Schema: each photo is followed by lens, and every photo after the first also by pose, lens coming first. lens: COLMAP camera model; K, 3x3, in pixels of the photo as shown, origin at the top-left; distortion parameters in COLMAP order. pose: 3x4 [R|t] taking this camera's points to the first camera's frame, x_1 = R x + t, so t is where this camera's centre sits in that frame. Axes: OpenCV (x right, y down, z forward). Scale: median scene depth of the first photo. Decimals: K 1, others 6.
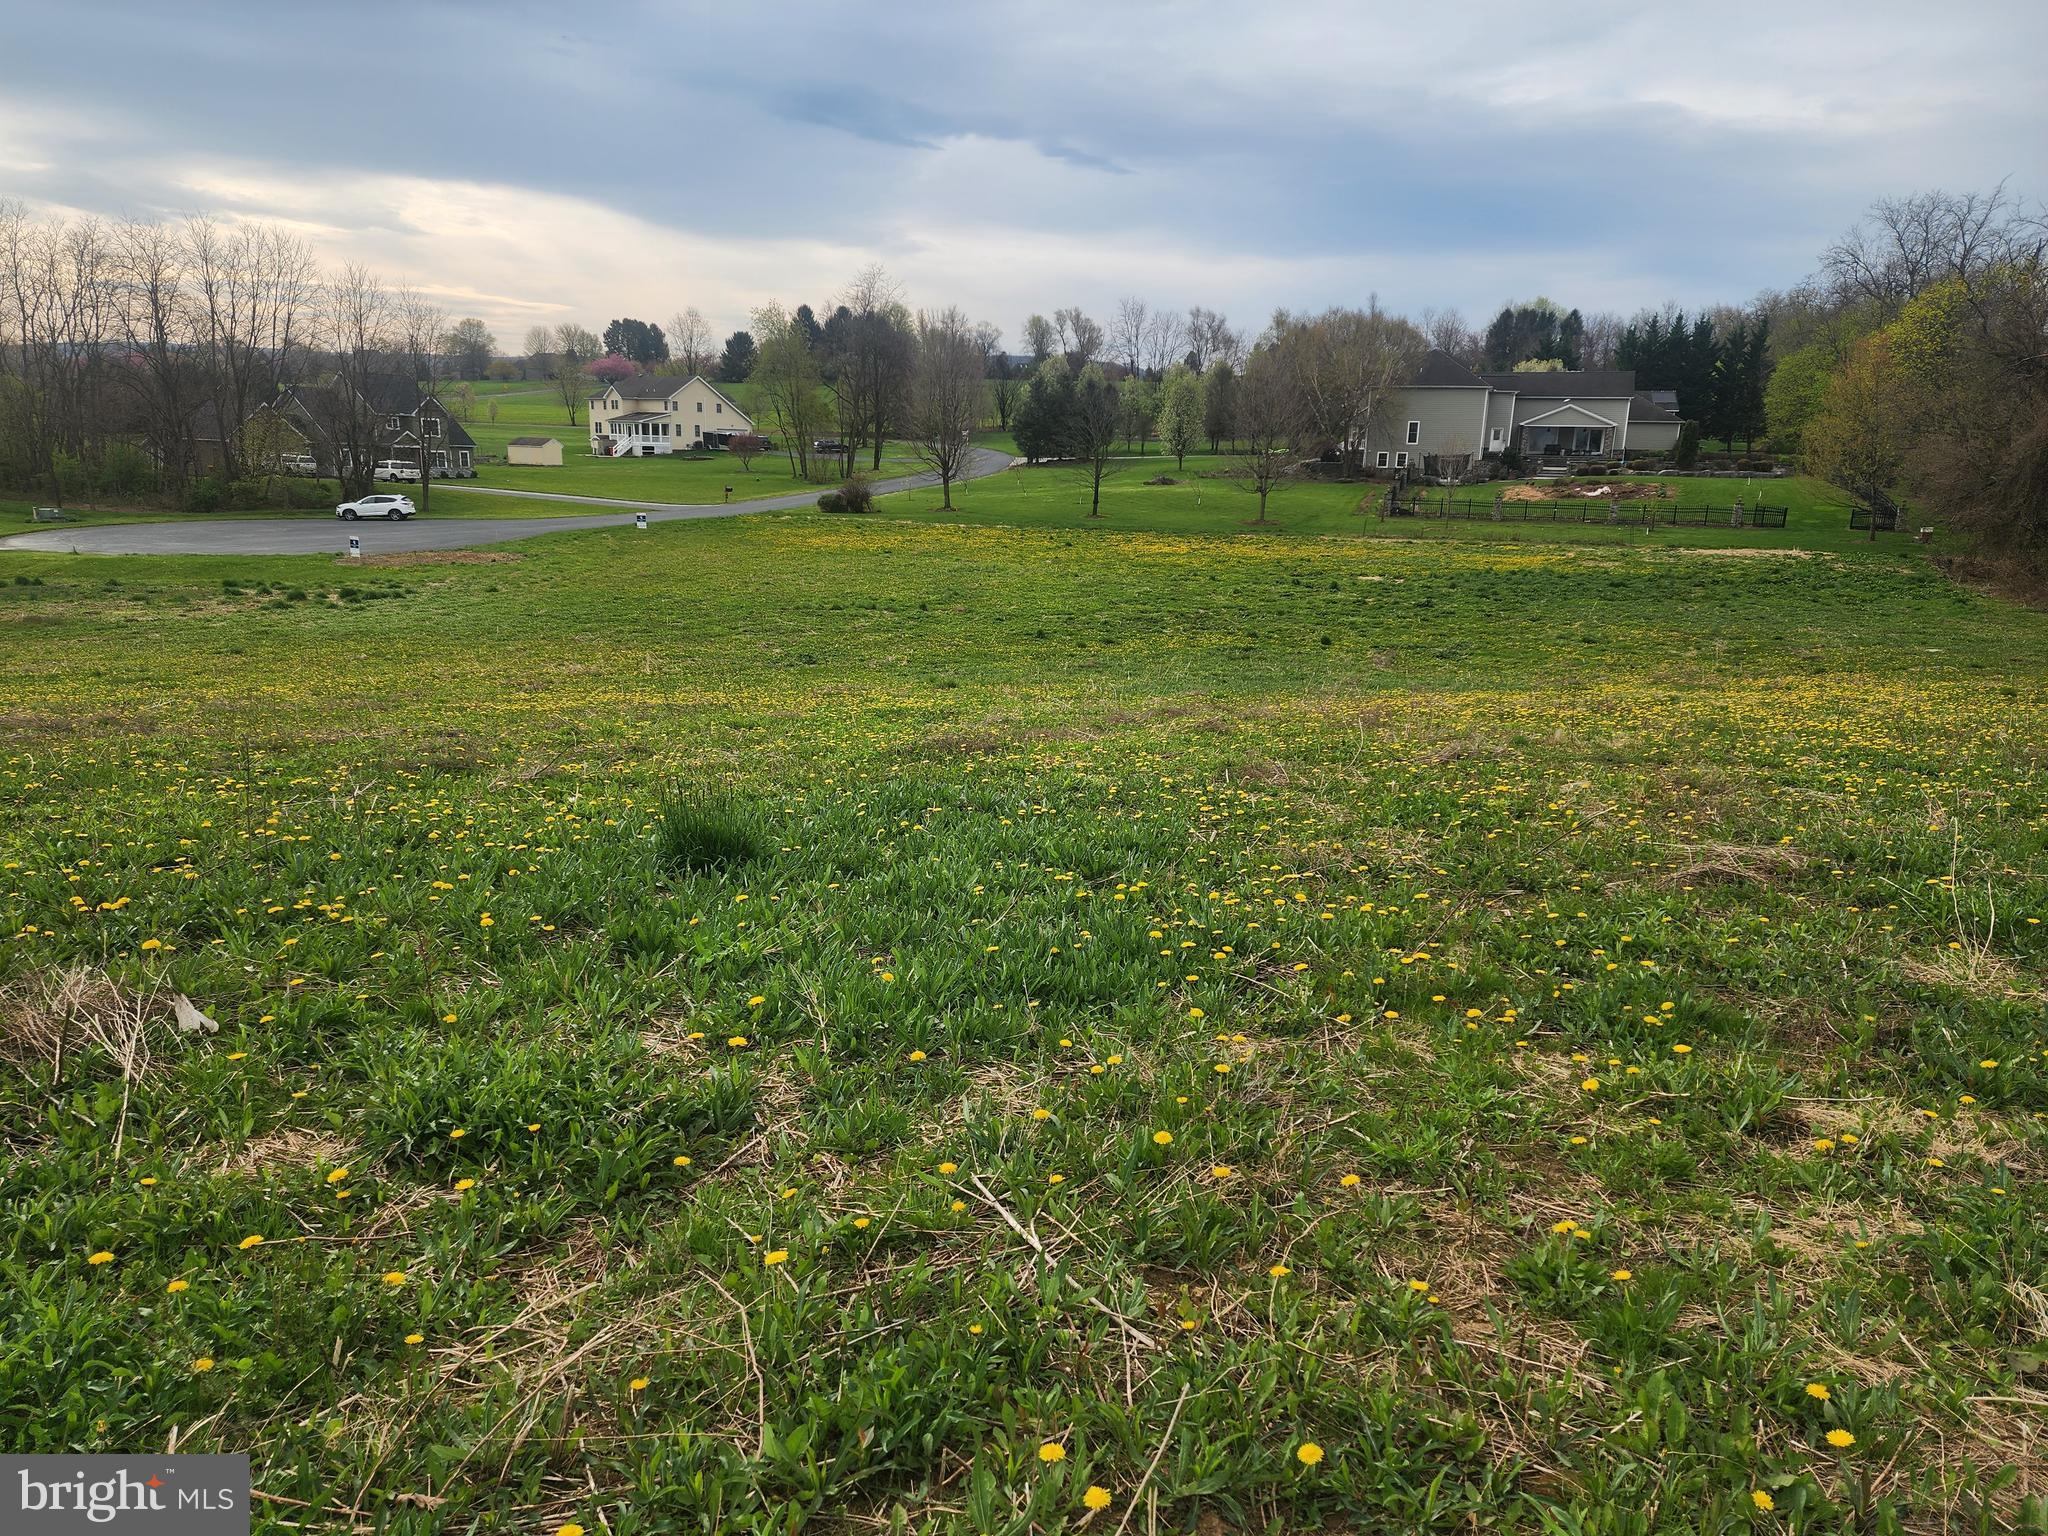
lens RADIAL K [[1362.6, 0, 1017.0], [0, 1362.6, 777.9], [0, 0, 1]] dist [0.092045, -0.088810]
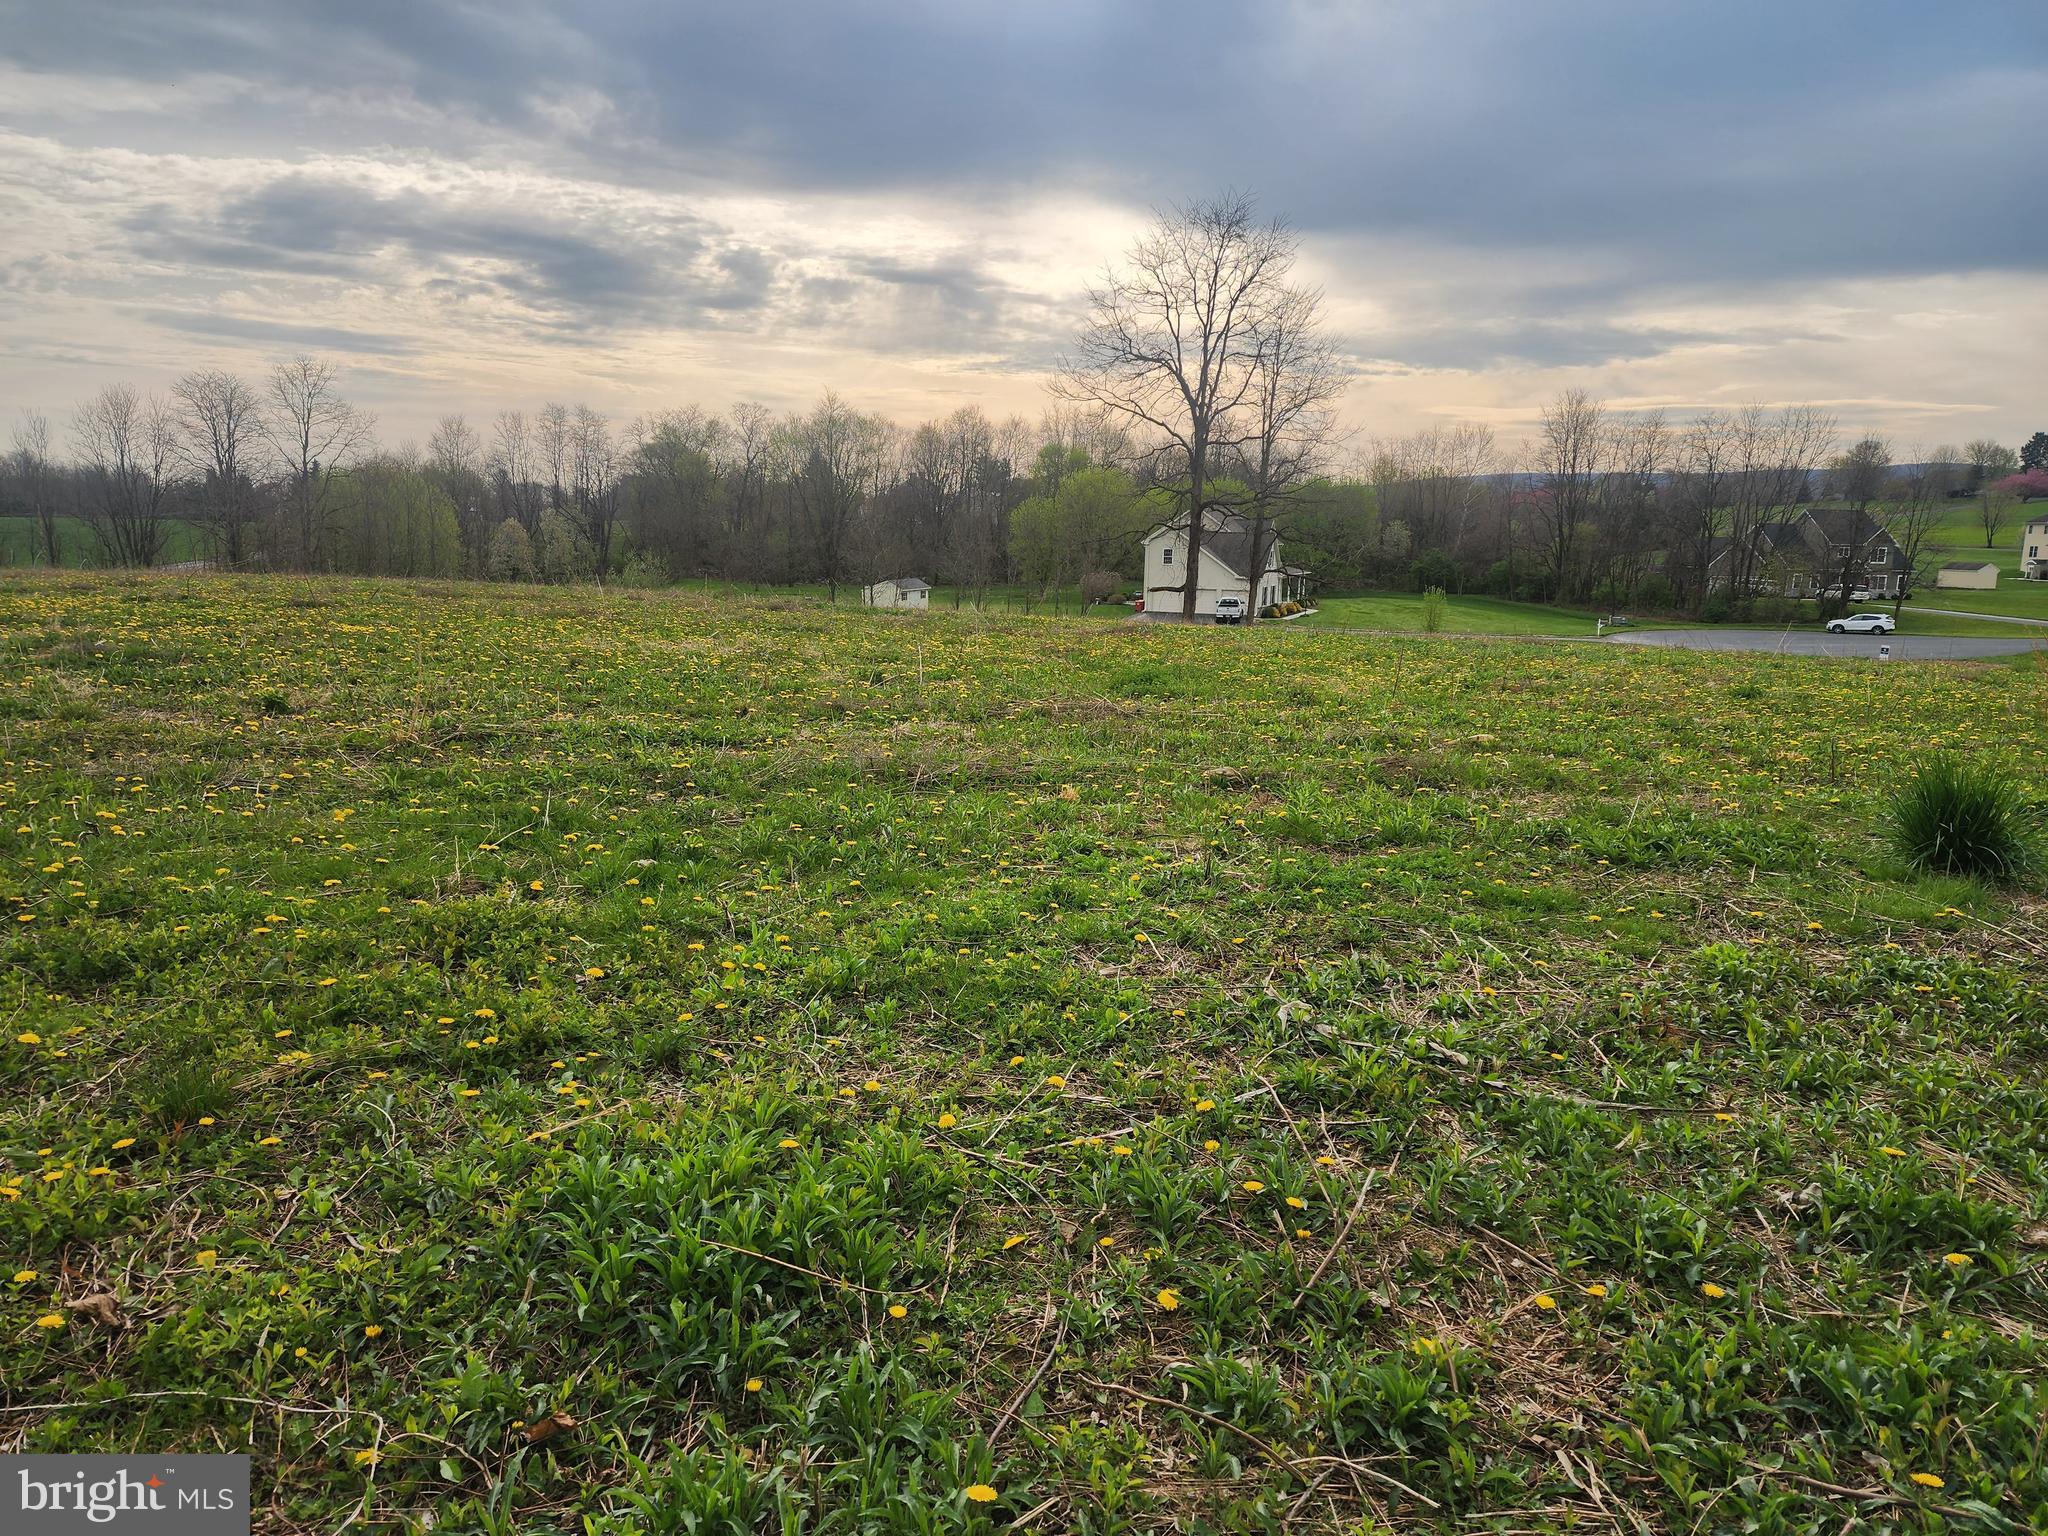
lens RADIAL K [[1362.6, 0, 1043.8], [0, 1362.6, 791.5], [0, 0, 1]] dist [0.092045, -0.088810]
pose [[0.653077, 0.135099, -0.745143, 0.005660], [-0.187337, 0.982198, 0.013887, 0.061511], [0.733754, 0.130523, 0.666760, -0.297644]]
